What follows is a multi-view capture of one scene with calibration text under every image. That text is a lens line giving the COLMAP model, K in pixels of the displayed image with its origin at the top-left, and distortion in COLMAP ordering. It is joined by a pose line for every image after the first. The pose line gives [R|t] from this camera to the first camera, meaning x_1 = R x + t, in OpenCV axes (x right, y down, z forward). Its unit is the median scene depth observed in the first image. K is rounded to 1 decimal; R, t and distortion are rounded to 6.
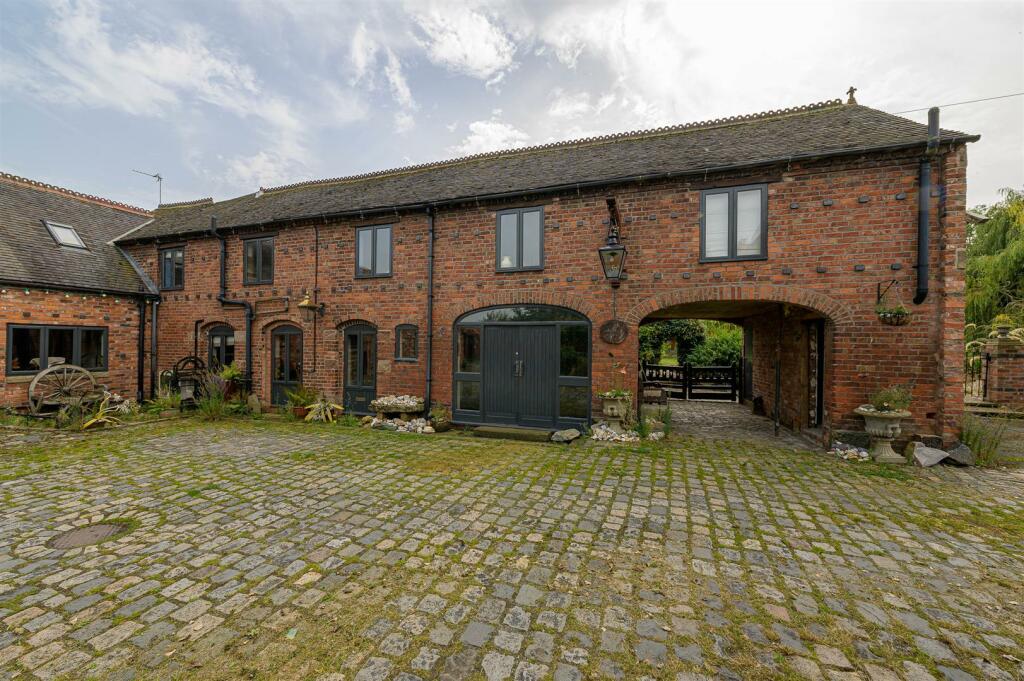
lens RADIAL K [[405.1, 0, 510.5], [0, 405.1, 341.7], [0, 0, 1]] dist [-0.009463, -0.000213]
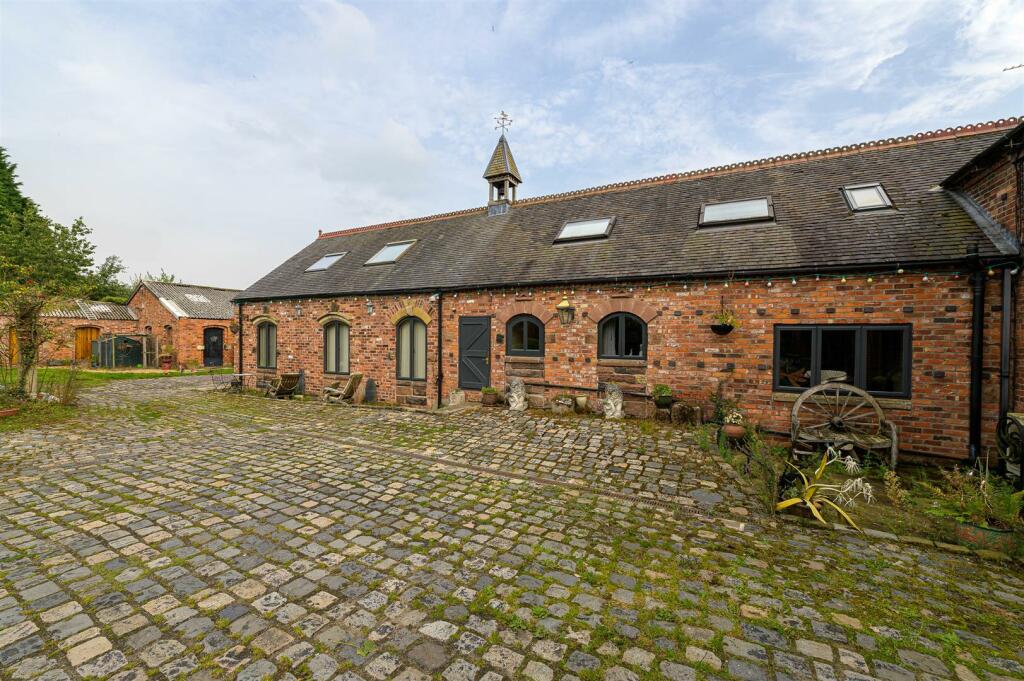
lens RADIAL K [[405.1, 0, 510.5], [0, 405.1, 341.7], [0, 0, 1]] dist [-0.009463, -0.000213]
pose [[-0.152189, -0.004457, -0.988341, -0.376682], [-0.009257, 0.999952, -0.003084, -0.004503], [0.988308, 0.008679, -0.152223, 0.577607]]
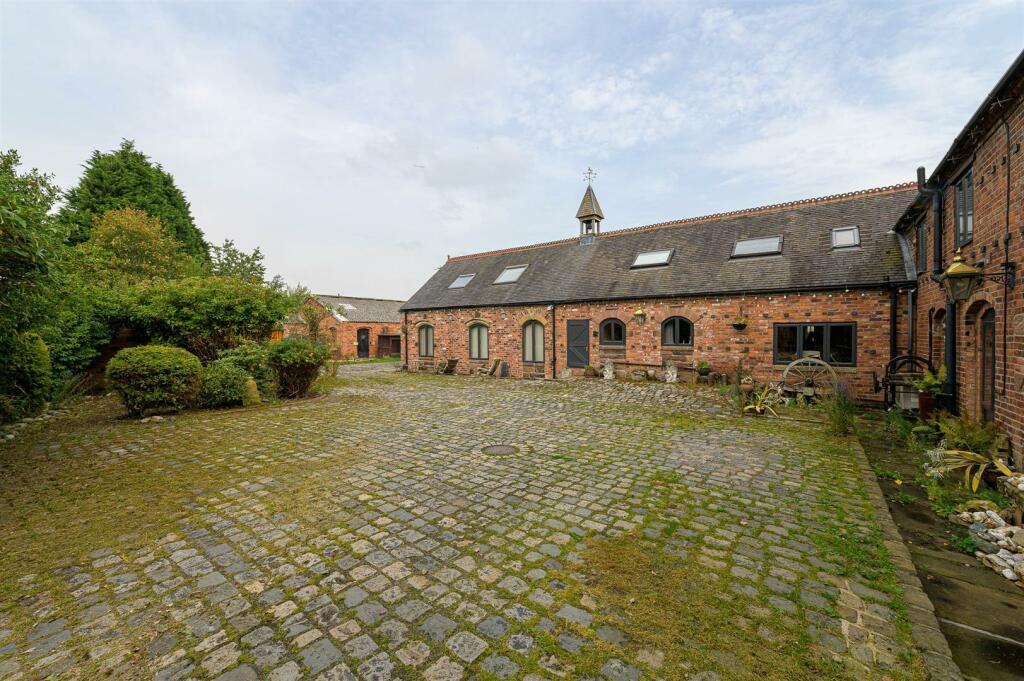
lens RADIAL K [[405.1, 0, 510.5], [0, 405.1, 341.7], [0, 0, 1]] dist [-0.009463, -0.000213]
pose [[-0.311425, 0.011315, -0.950203, 0.219980], [0.004683, 0.999935, 0.010372, -0.003385], [0.950259, -0.001220, -0.311458, 0.571717]]
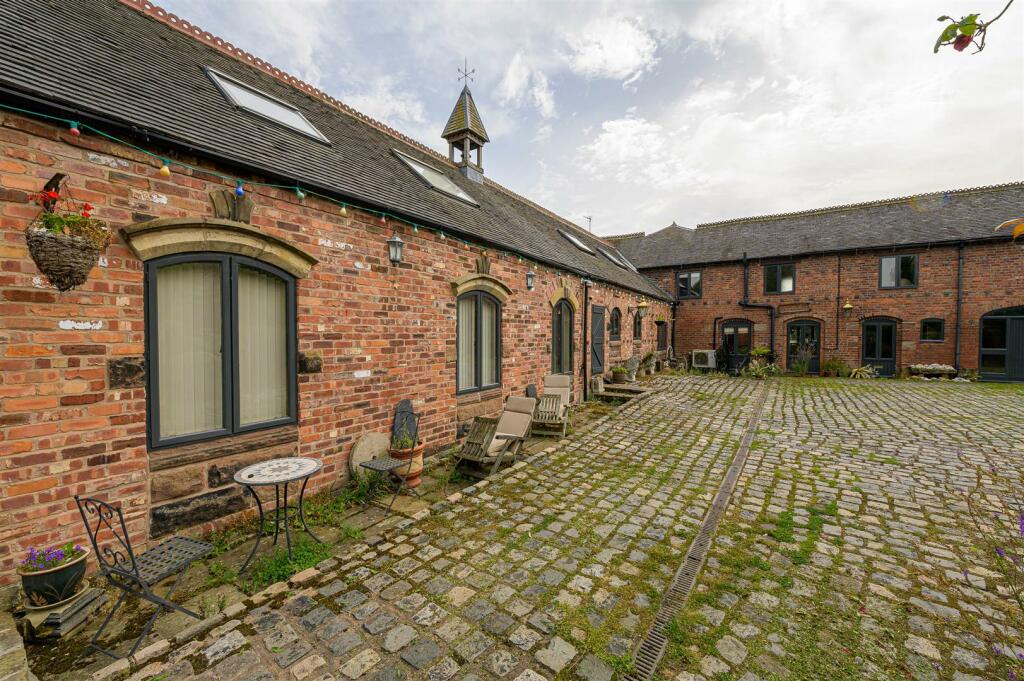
lens RADIAL K [[395.3, 0, 509.7], [0, 395.3, 329.2], [0, 0, 1]] dist [-0.010830, -0.000109]
pose [[0.965034, -0.008842, -0.261976, -1.368433], [0.006672, 0.999936, -0.009173, 0.001772], [0.262040, 0.007104, 0.965031, -0.832406]]
